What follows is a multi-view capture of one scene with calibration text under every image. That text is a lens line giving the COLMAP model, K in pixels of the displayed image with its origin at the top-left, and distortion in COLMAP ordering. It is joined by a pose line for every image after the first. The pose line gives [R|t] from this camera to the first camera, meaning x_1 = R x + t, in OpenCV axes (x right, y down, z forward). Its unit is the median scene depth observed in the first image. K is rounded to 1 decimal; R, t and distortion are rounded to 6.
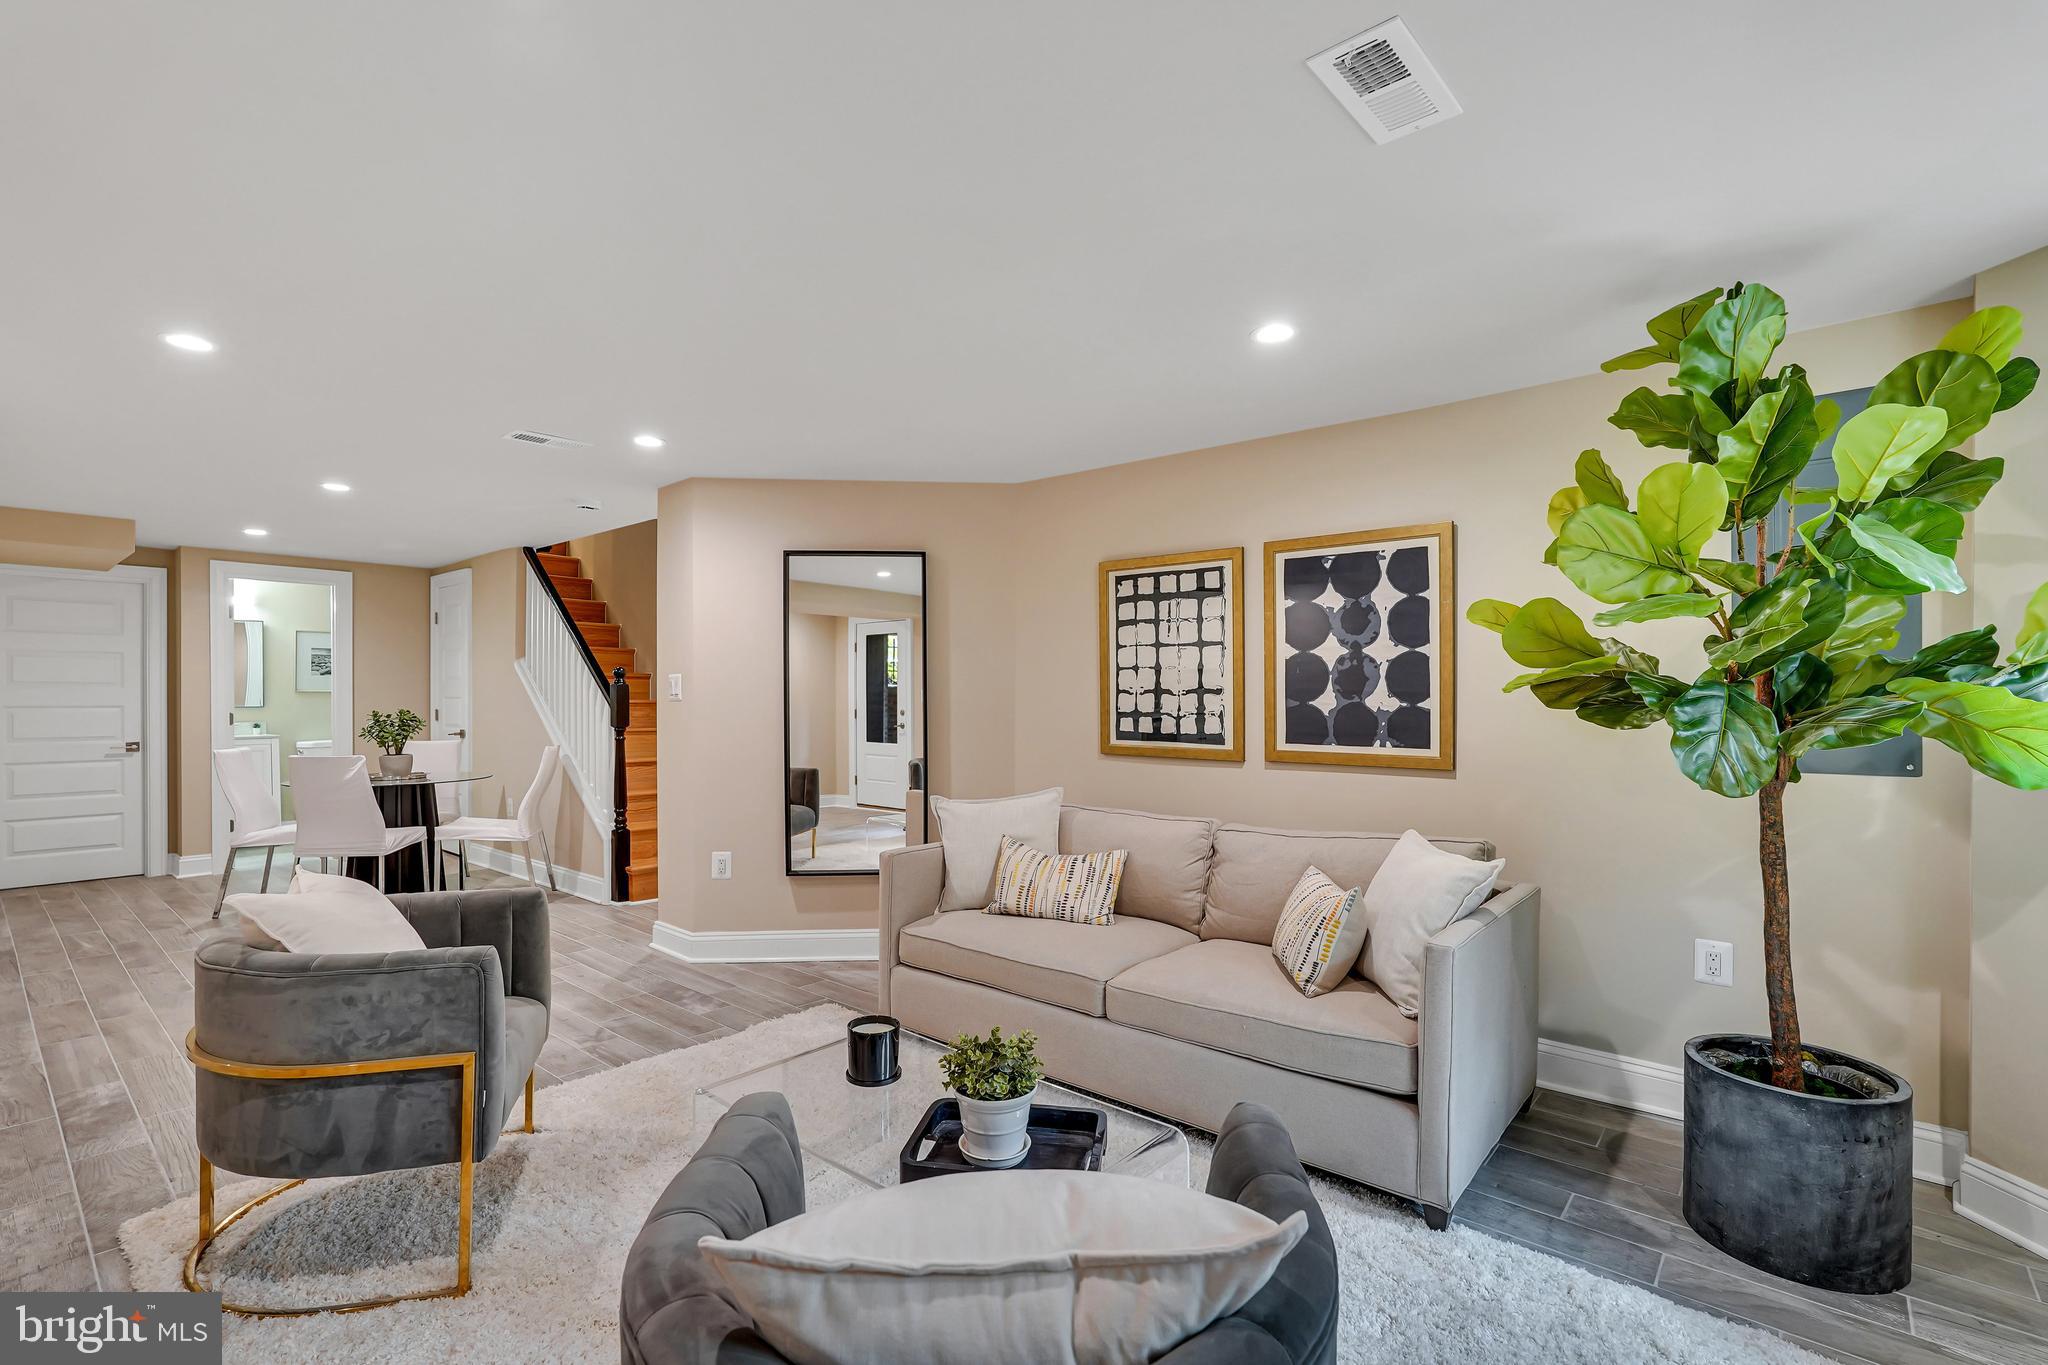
lens RADIAL K [[914.4, 0, 1017.0], [0, 914.4, 700.1], [0, 0, 1]] dist [-0.012418, 0.007202]
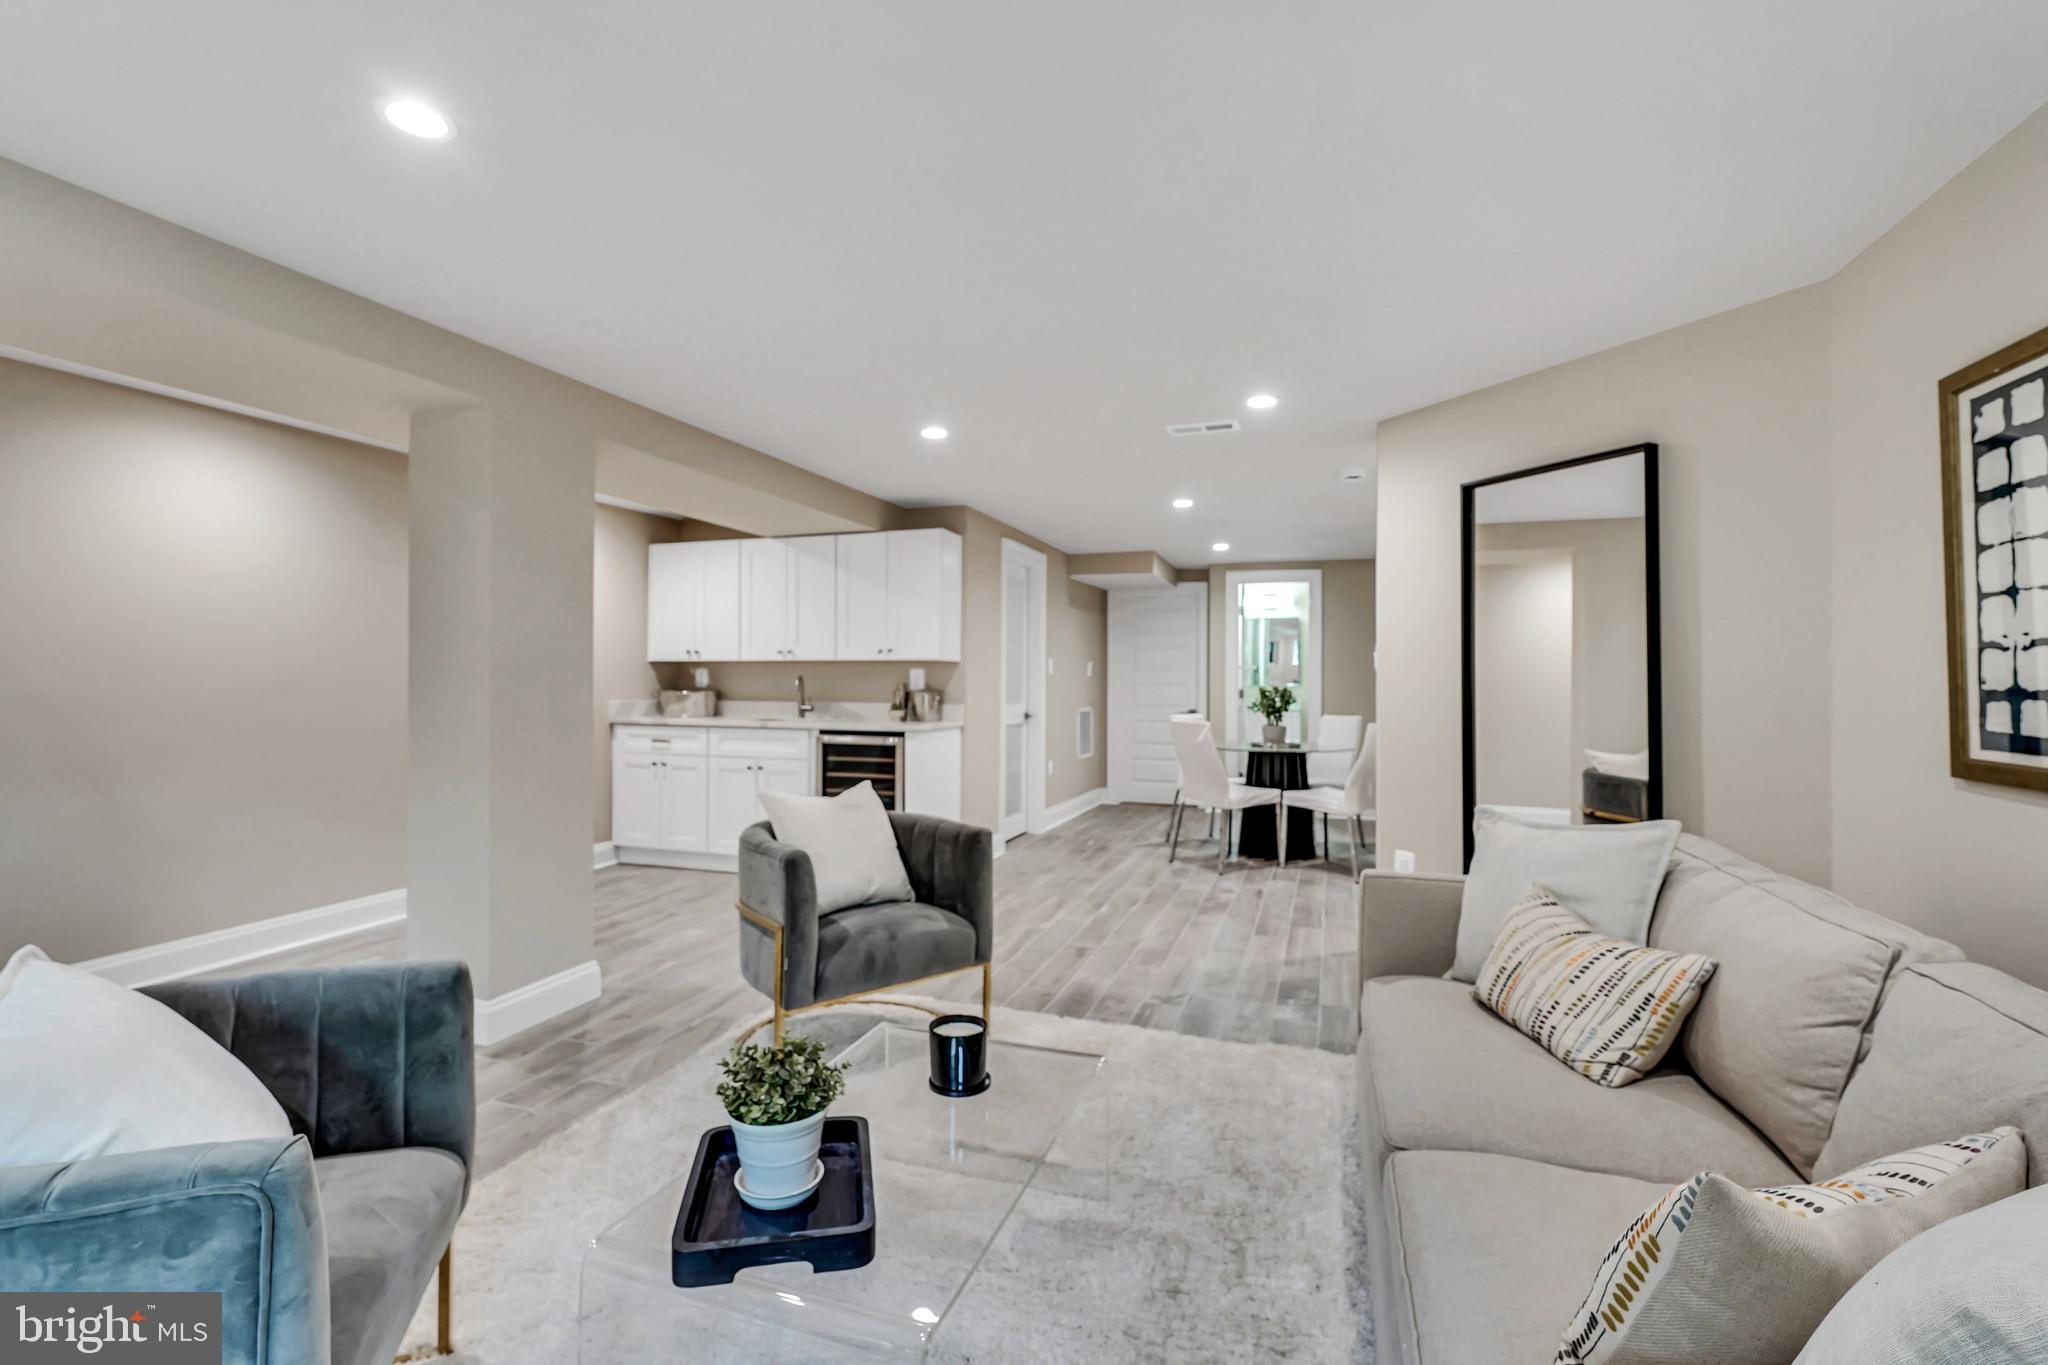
lens RADIAL K [[914.4, 0, 1022.8], [0, 914.4, 668.2], [0, 0, 1]] dist [-0.012418, 0.007202]
pose [[0.372465, -0.011904, -0.927970, 0.385221], [-0.009718, 0.999813, -0.016727, 0.015673], [0.927995, 0.015248, 0.372279, 0.408298]]
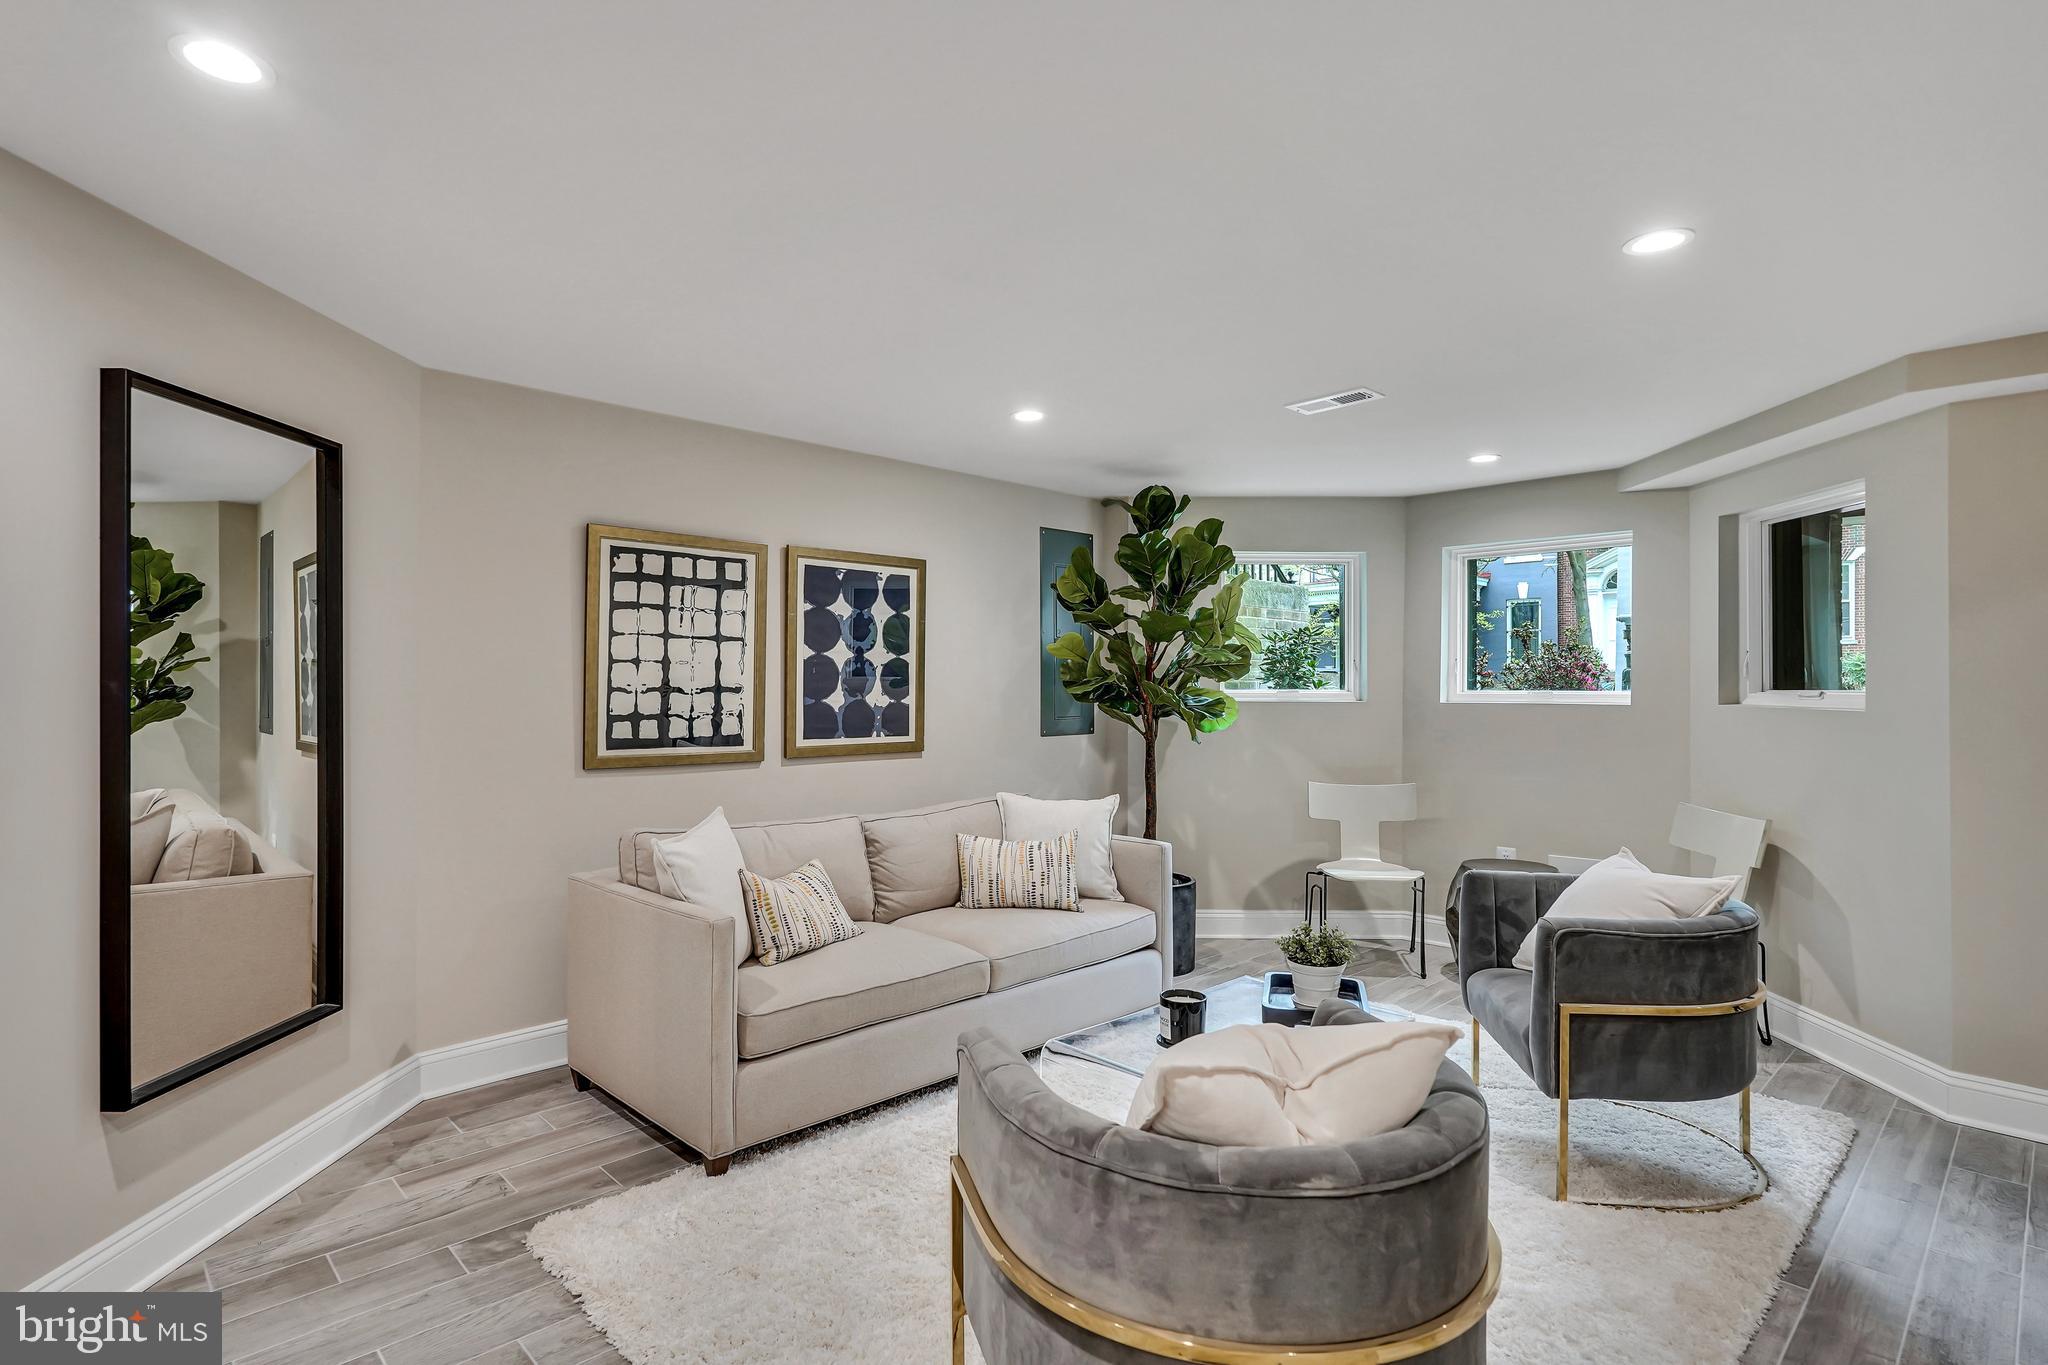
lens RADIAL K [[1047.3, 0, 996.1], [0, 1047.3, 673.5], [0, 0, 1]] dist [0.009076, 0.000514]
pose [[0.104395, 0.011595, 0.994468, -0.828508], [0.001415, 0.999929, -0.011807, -0.013021], [-0.994535, 0.002640, 0.104371, 0.613004]]
